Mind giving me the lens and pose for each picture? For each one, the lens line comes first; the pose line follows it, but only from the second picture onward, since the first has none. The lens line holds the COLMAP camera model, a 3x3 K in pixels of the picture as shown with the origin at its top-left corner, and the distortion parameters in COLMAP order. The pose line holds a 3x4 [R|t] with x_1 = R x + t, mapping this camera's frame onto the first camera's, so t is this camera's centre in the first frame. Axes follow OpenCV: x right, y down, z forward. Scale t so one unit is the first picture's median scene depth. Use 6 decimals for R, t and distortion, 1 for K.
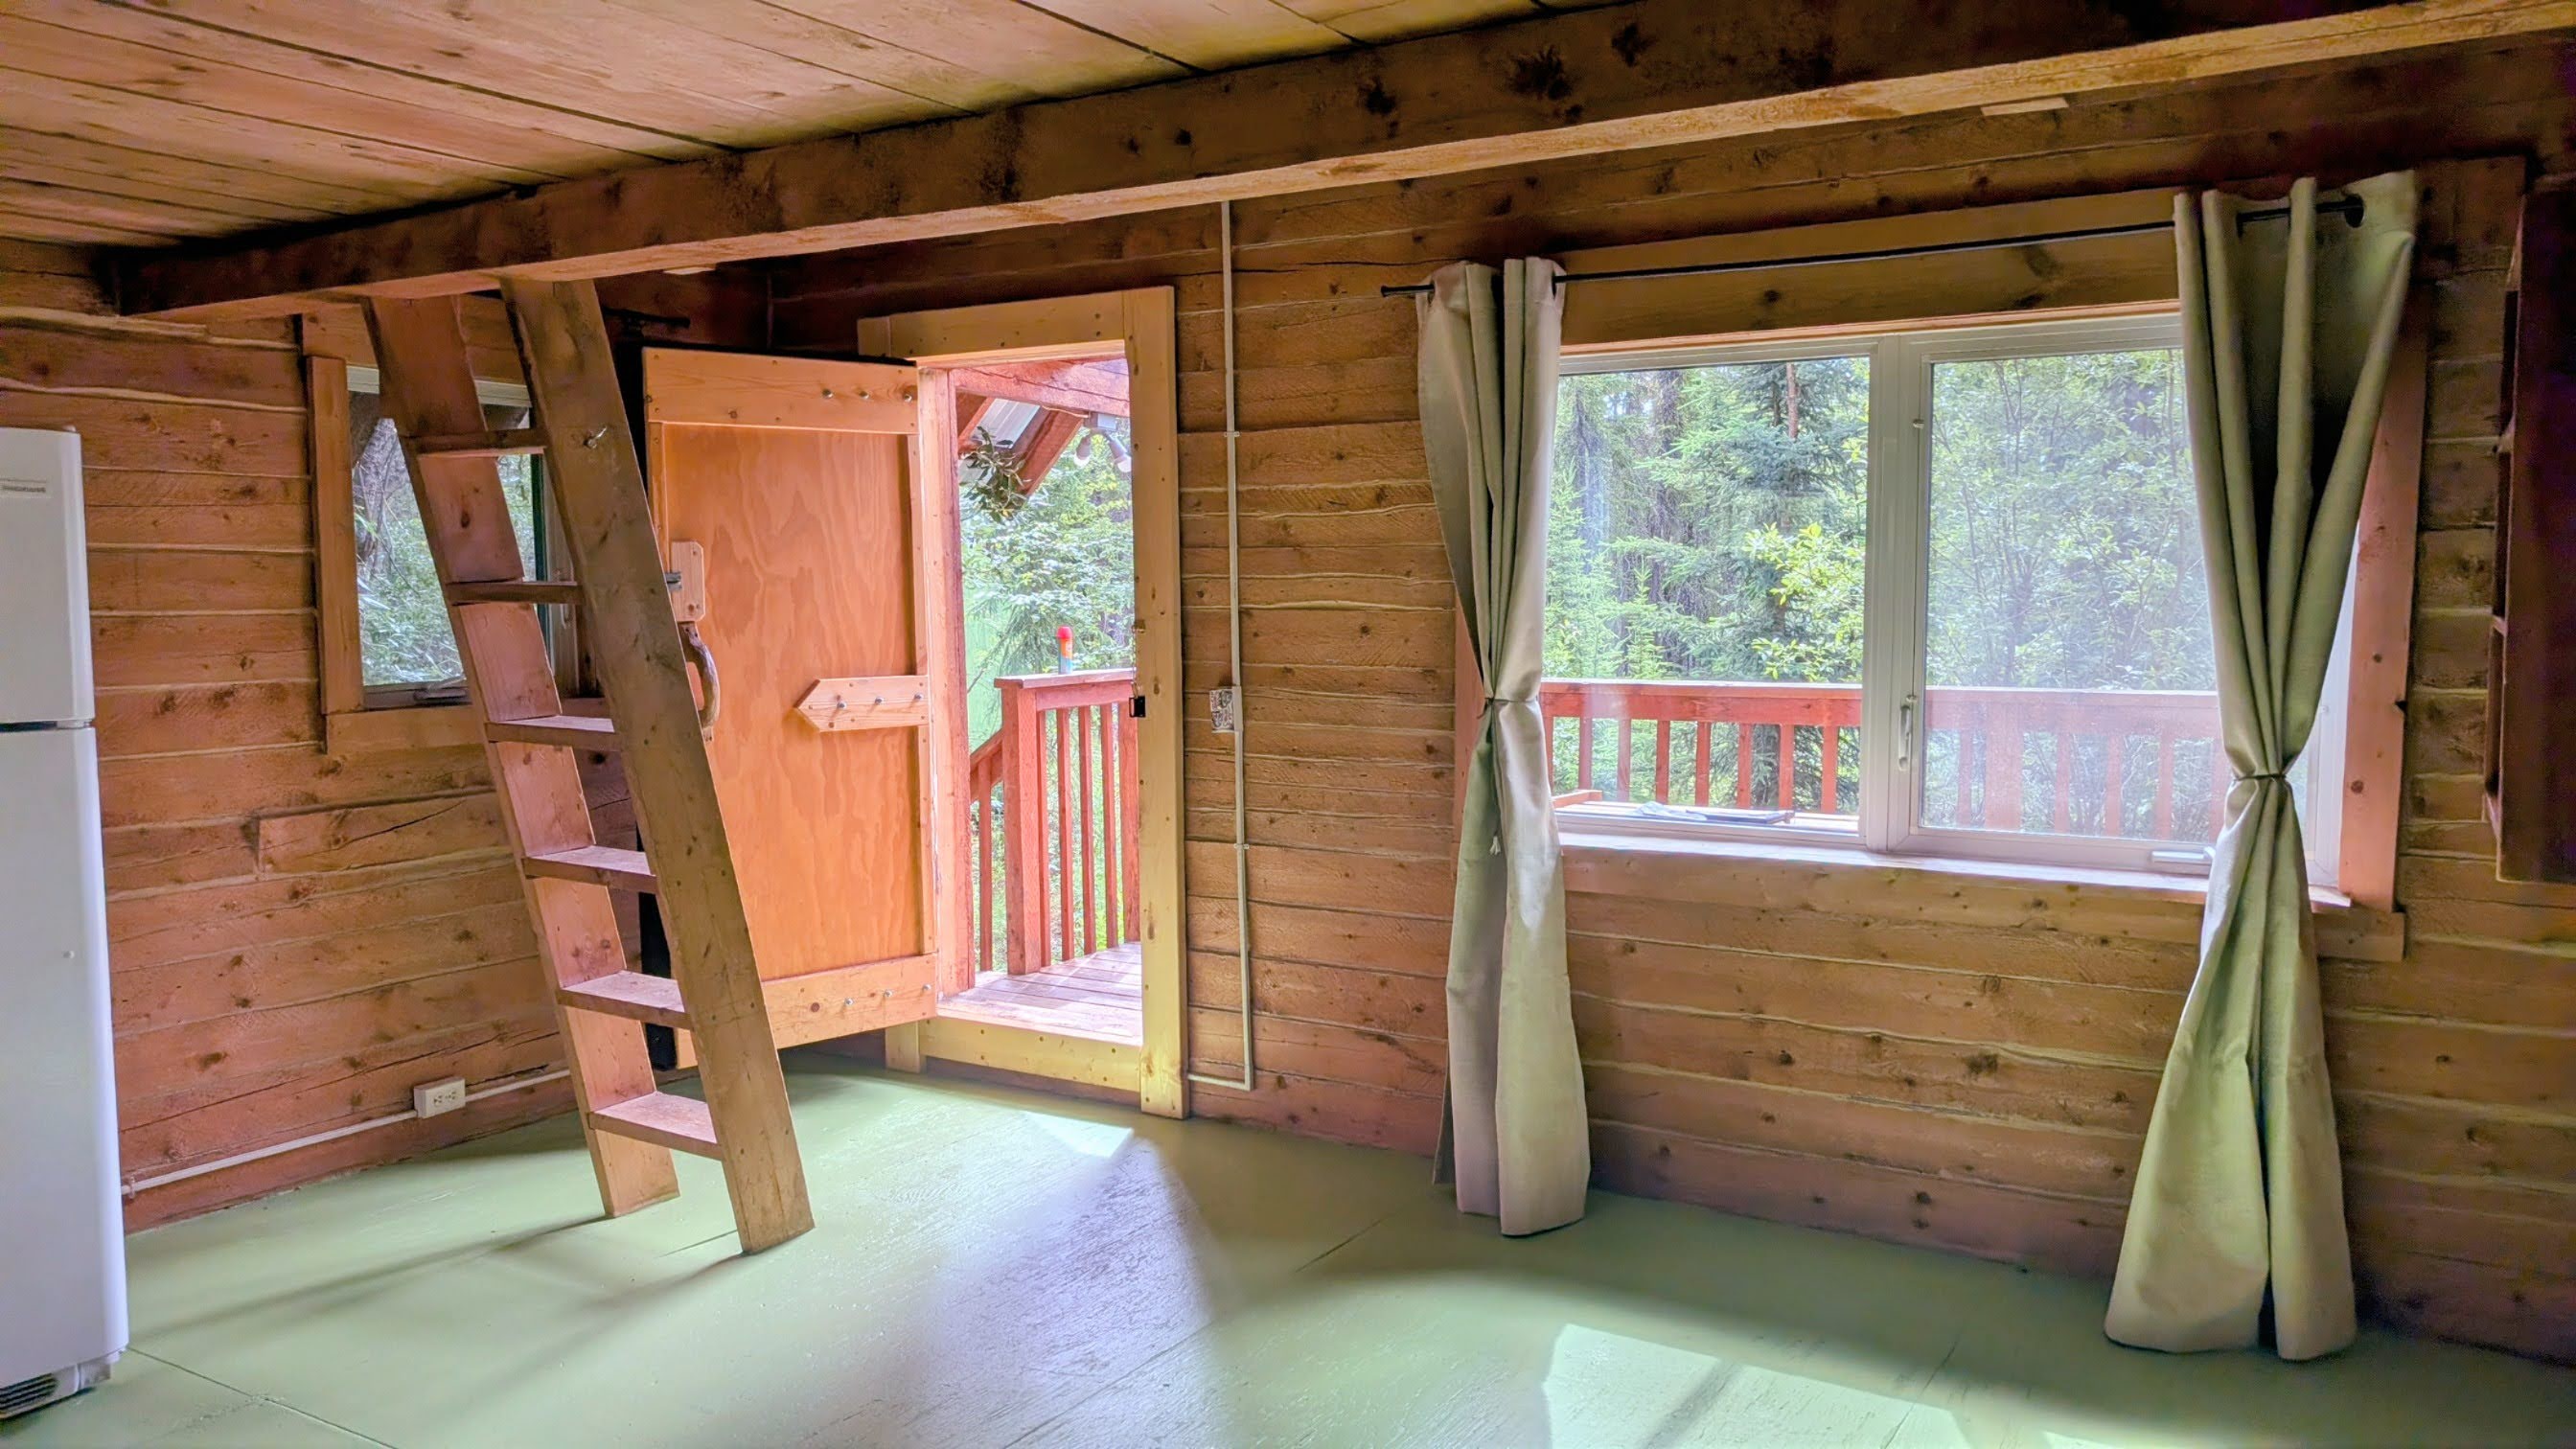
lens RADIAL K [[1868.8, 0, 1279.7], [0, 1868.8, 724.0], [0, 0, 1]] dist [0.055202, -0.058839]
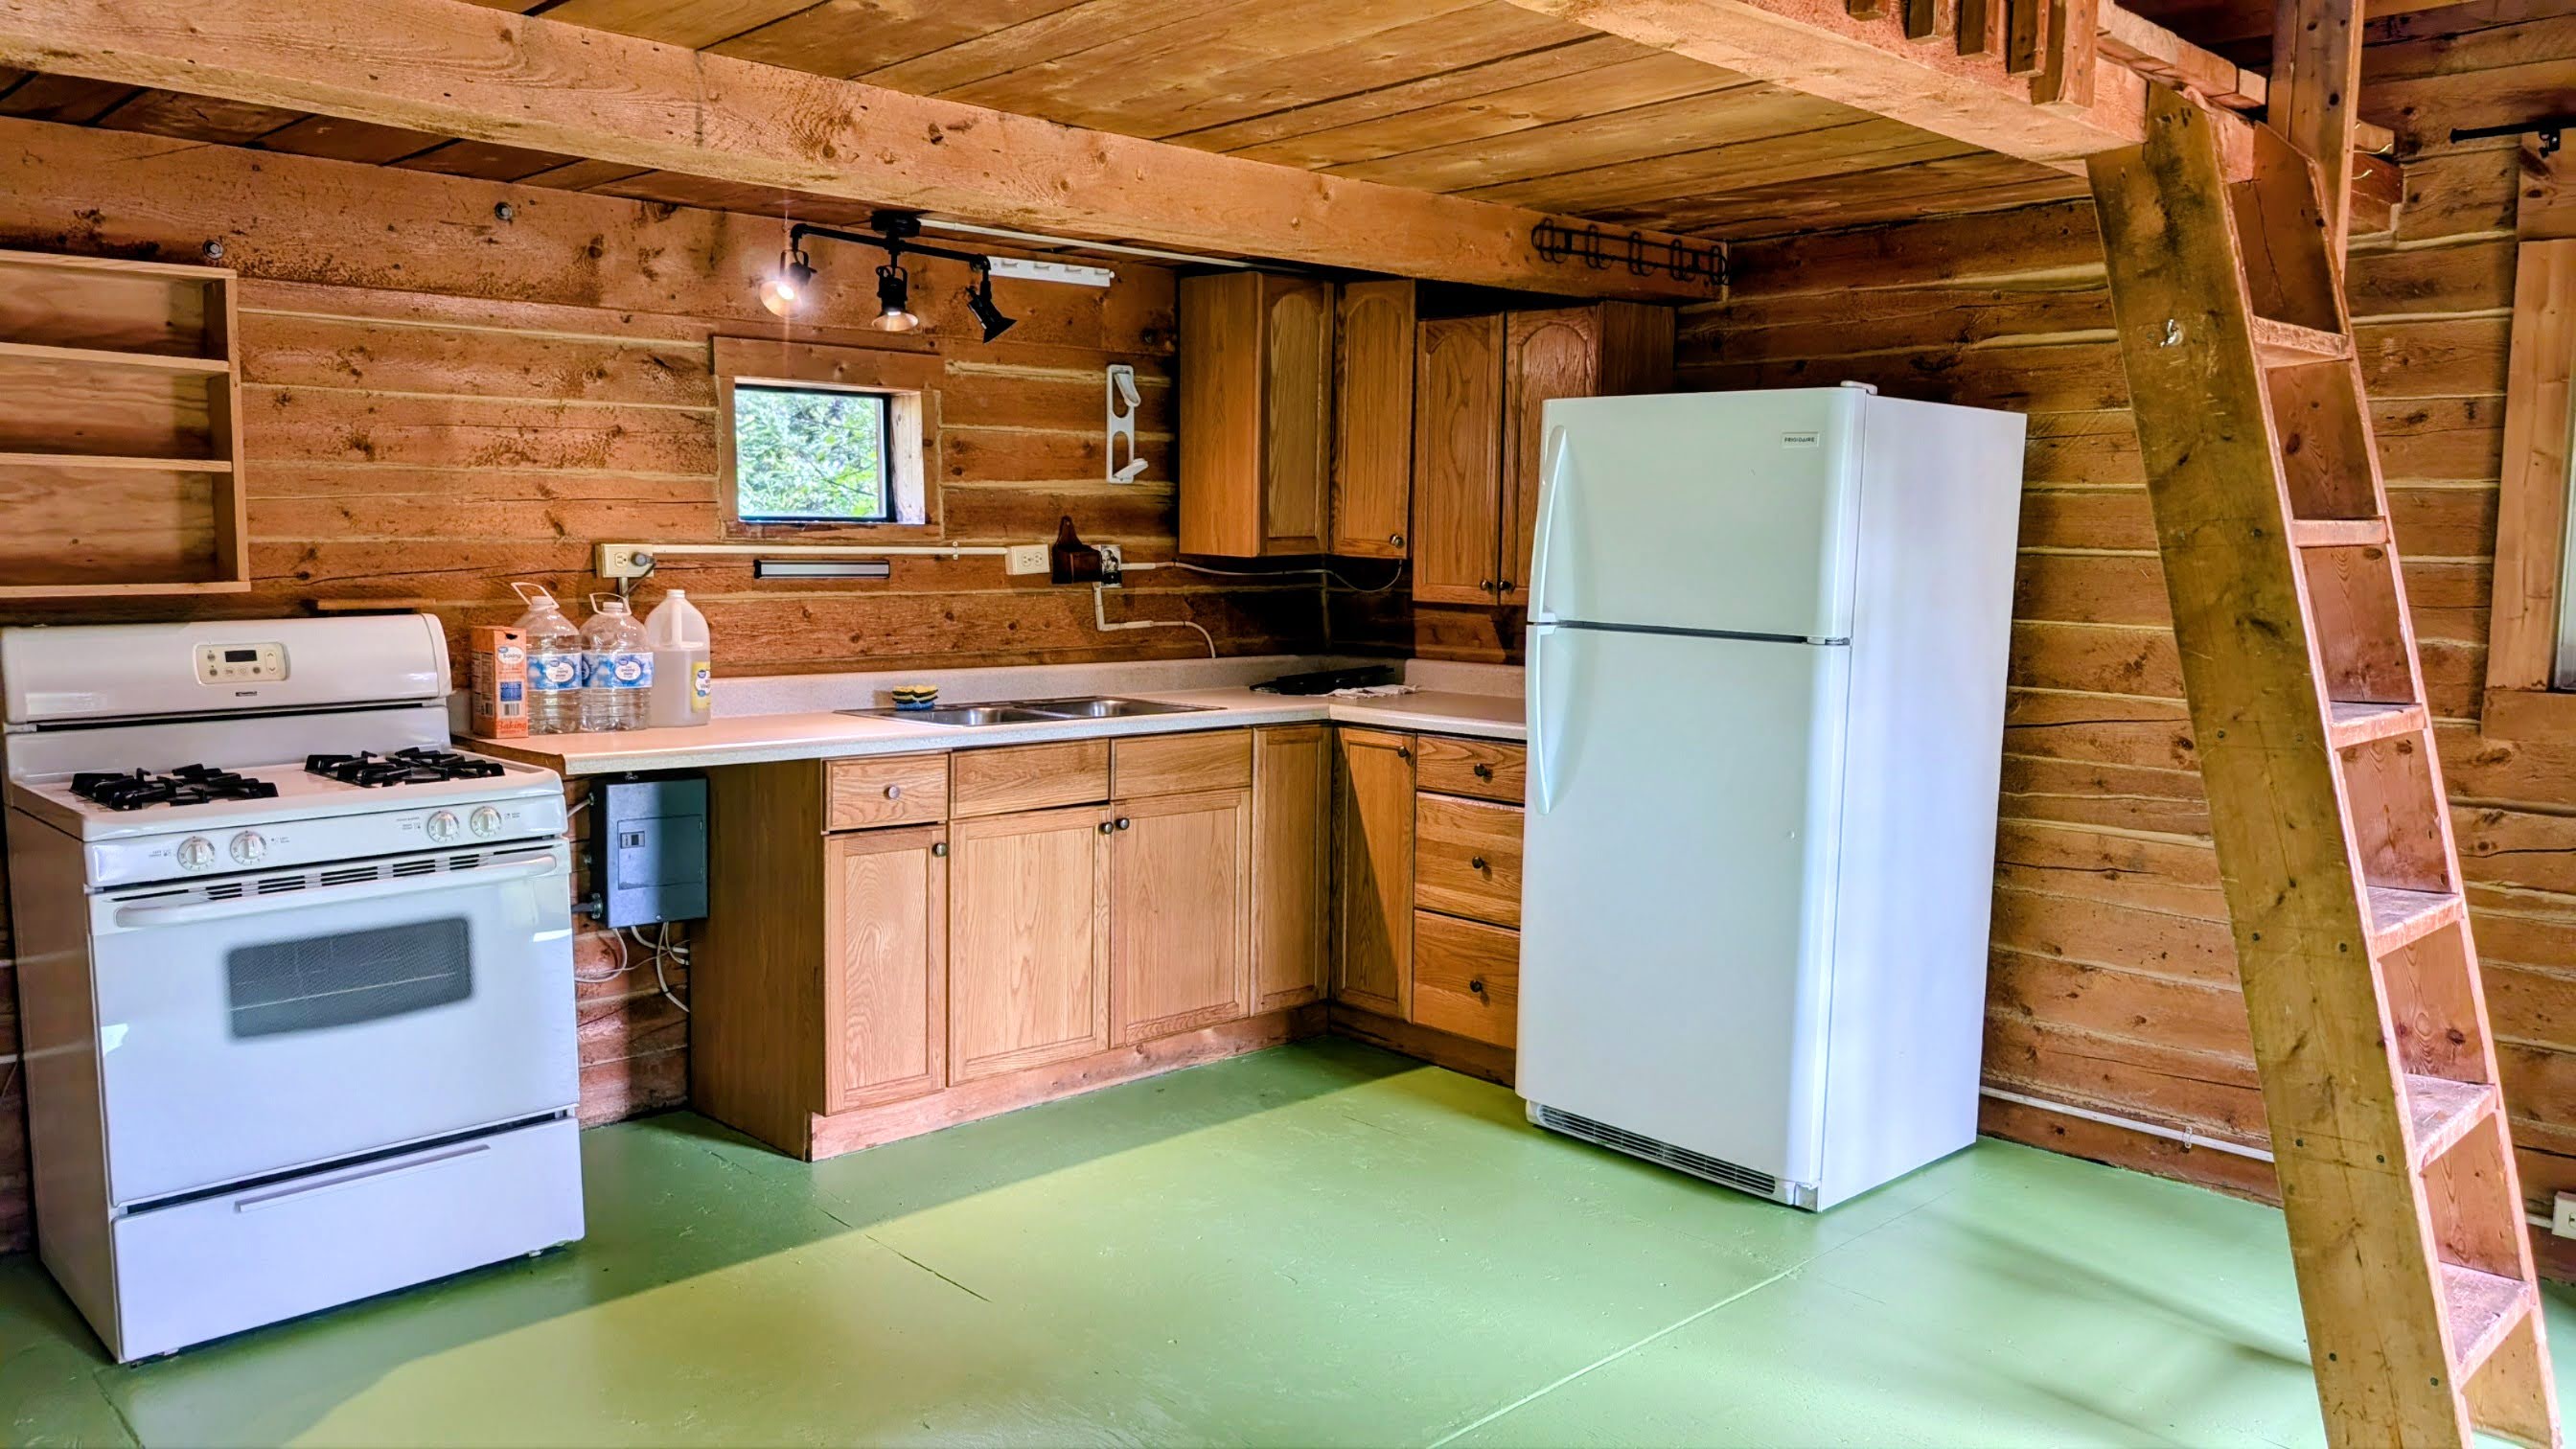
lens RADIAL K [[1868.8, 0, 1279.7], [0, 1868.8, 724.0], [0, 0, 1]] dist [0.055202, -0.058839]
pose [[-0.243761, 0.103103, -0.964339, 0.360907], [-0.086601, 0.988047, 0.127529, -0.043875], [0.965961, 0.114600, -0.231919, 0.614832]]
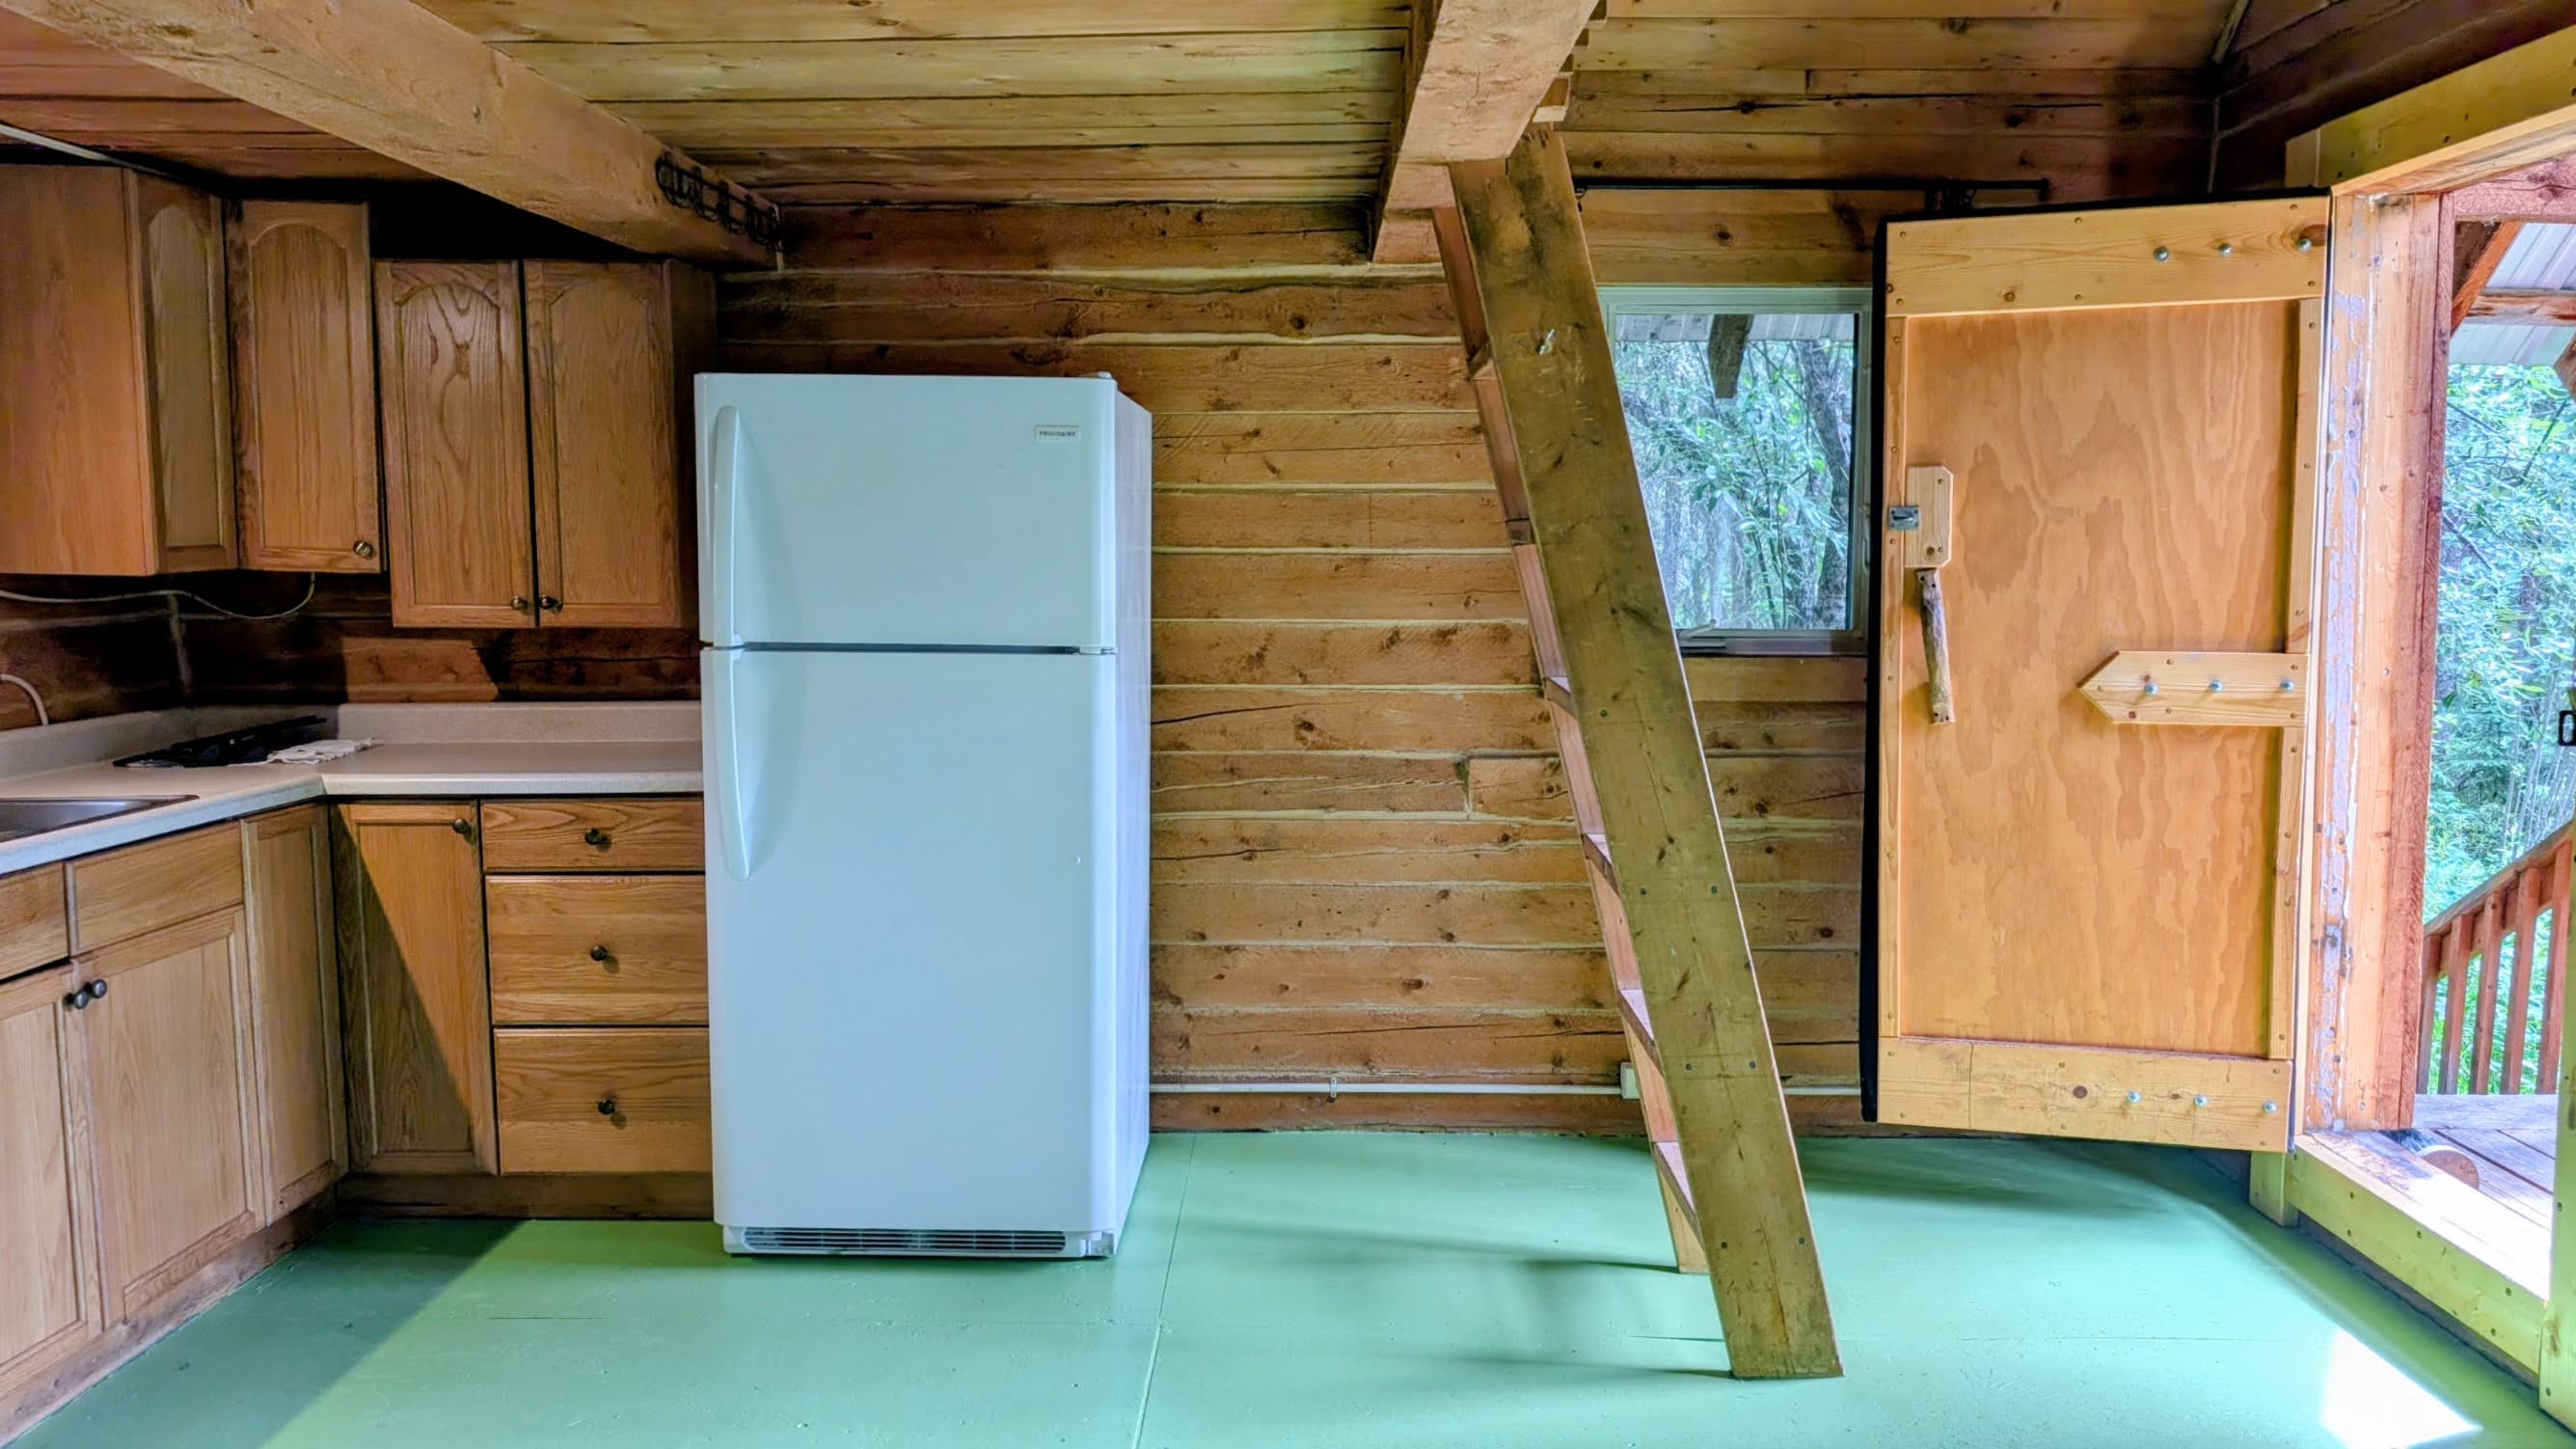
lens RADIAL K [[1869.0, 0, 1279.7], [0, 1869.0, 724.0], [0, 0, 1]] dist [0.055202, -0.058839]
pose [[0.519005, 0.091336, -0.849877, 0.213330], [-0.065894, 0.995591, 0.066756, -0.023413], [0.852228, 0.021356, 0.522735, 0.343749]]
